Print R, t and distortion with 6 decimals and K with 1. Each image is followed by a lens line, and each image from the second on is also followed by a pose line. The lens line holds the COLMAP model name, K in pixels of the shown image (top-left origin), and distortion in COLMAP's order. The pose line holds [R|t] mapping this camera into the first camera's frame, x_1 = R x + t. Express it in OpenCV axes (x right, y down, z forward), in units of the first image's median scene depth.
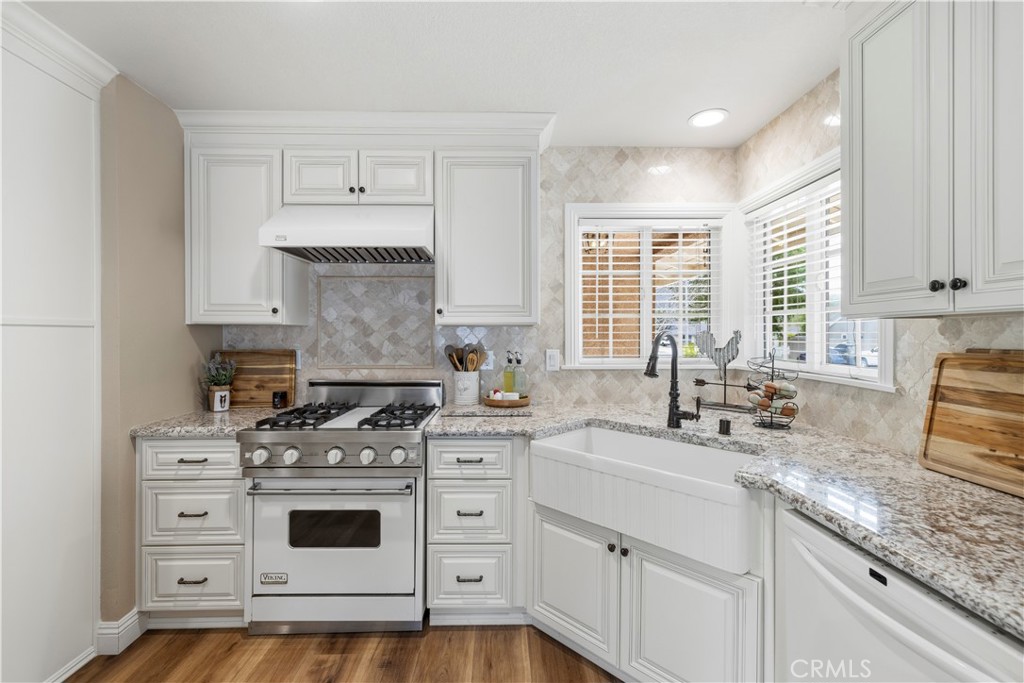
lens RADIAL K [[433.9, 0, 507.3], [0, 433.9, 339.1], [0, 0, 1]] dist [0.002325, 0.000625]
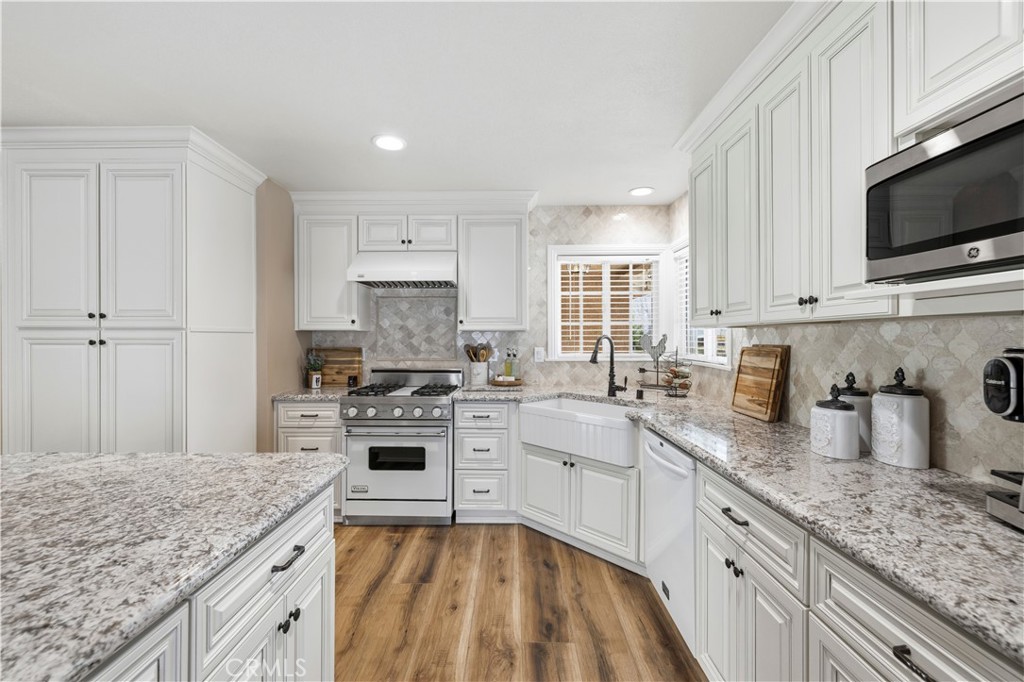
lens RADIAL K [[432.3, 0, 507.1], [0, 432.3, 339.5], [0, 0, 1]] dist [0.003404, 0.000621]
pose [[0.999581, -0.001081, -0.028920, 0.045134], [0.000946, 0.999989, -0.004701, 0.005068], [0.028924, 0.004672, 0.999571, -0.481356]]
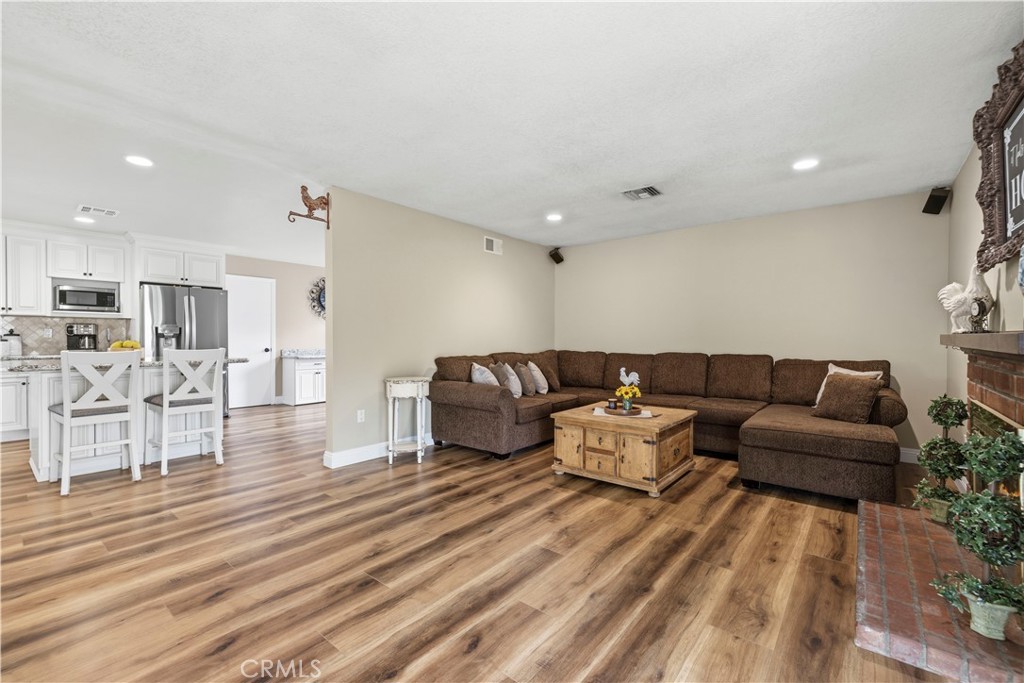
lens RADIAL K [[433.9, 0, 507.3], [0, 433.9, 339.1], [0, 0, 1]] dist [0.002325, 0.000625]
pose [[-0.762173, -0.000581, 0.647373, -2.795224], [0.006197, 0.999947, 0.008193, 0.092653], [-0.647343, 0.010256, -0.762129, 0.208925]]
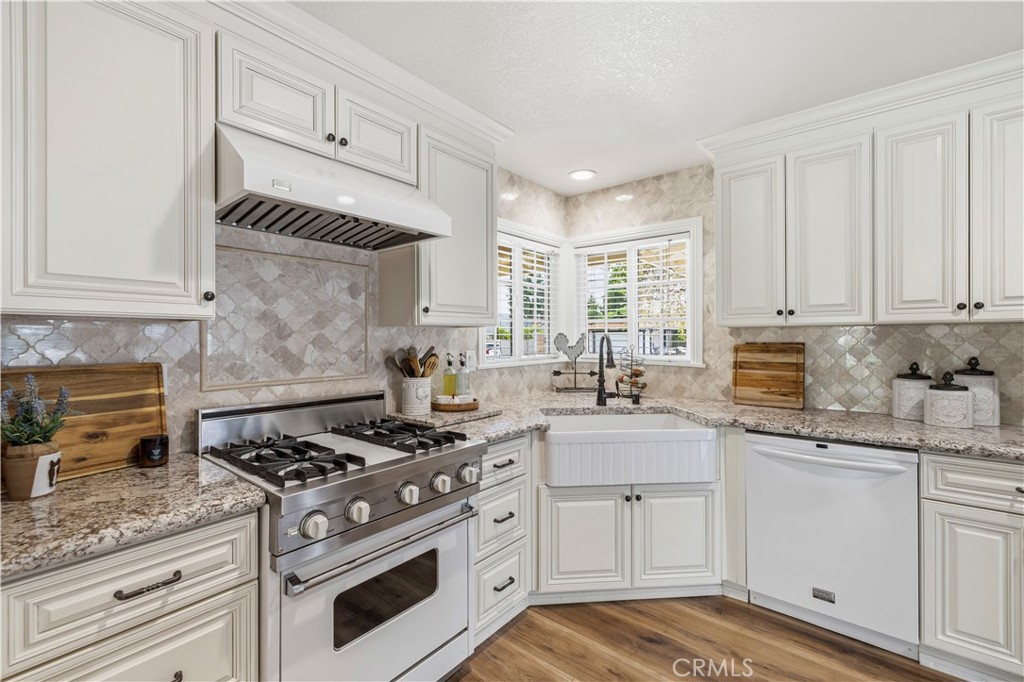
lens RADIAL K [[437.7, 0, 509.2], [0, 437.7, 337.6], [0, 0, 1]] dist [0.002818, 0.000468]
pose [[0.650448, -0.003615, 0.759542, -0.698316], [0.010465, 0.999936, -0.004202, -0.001915], [-0.759479, 0.010682, 0.650444, 0.287591]]
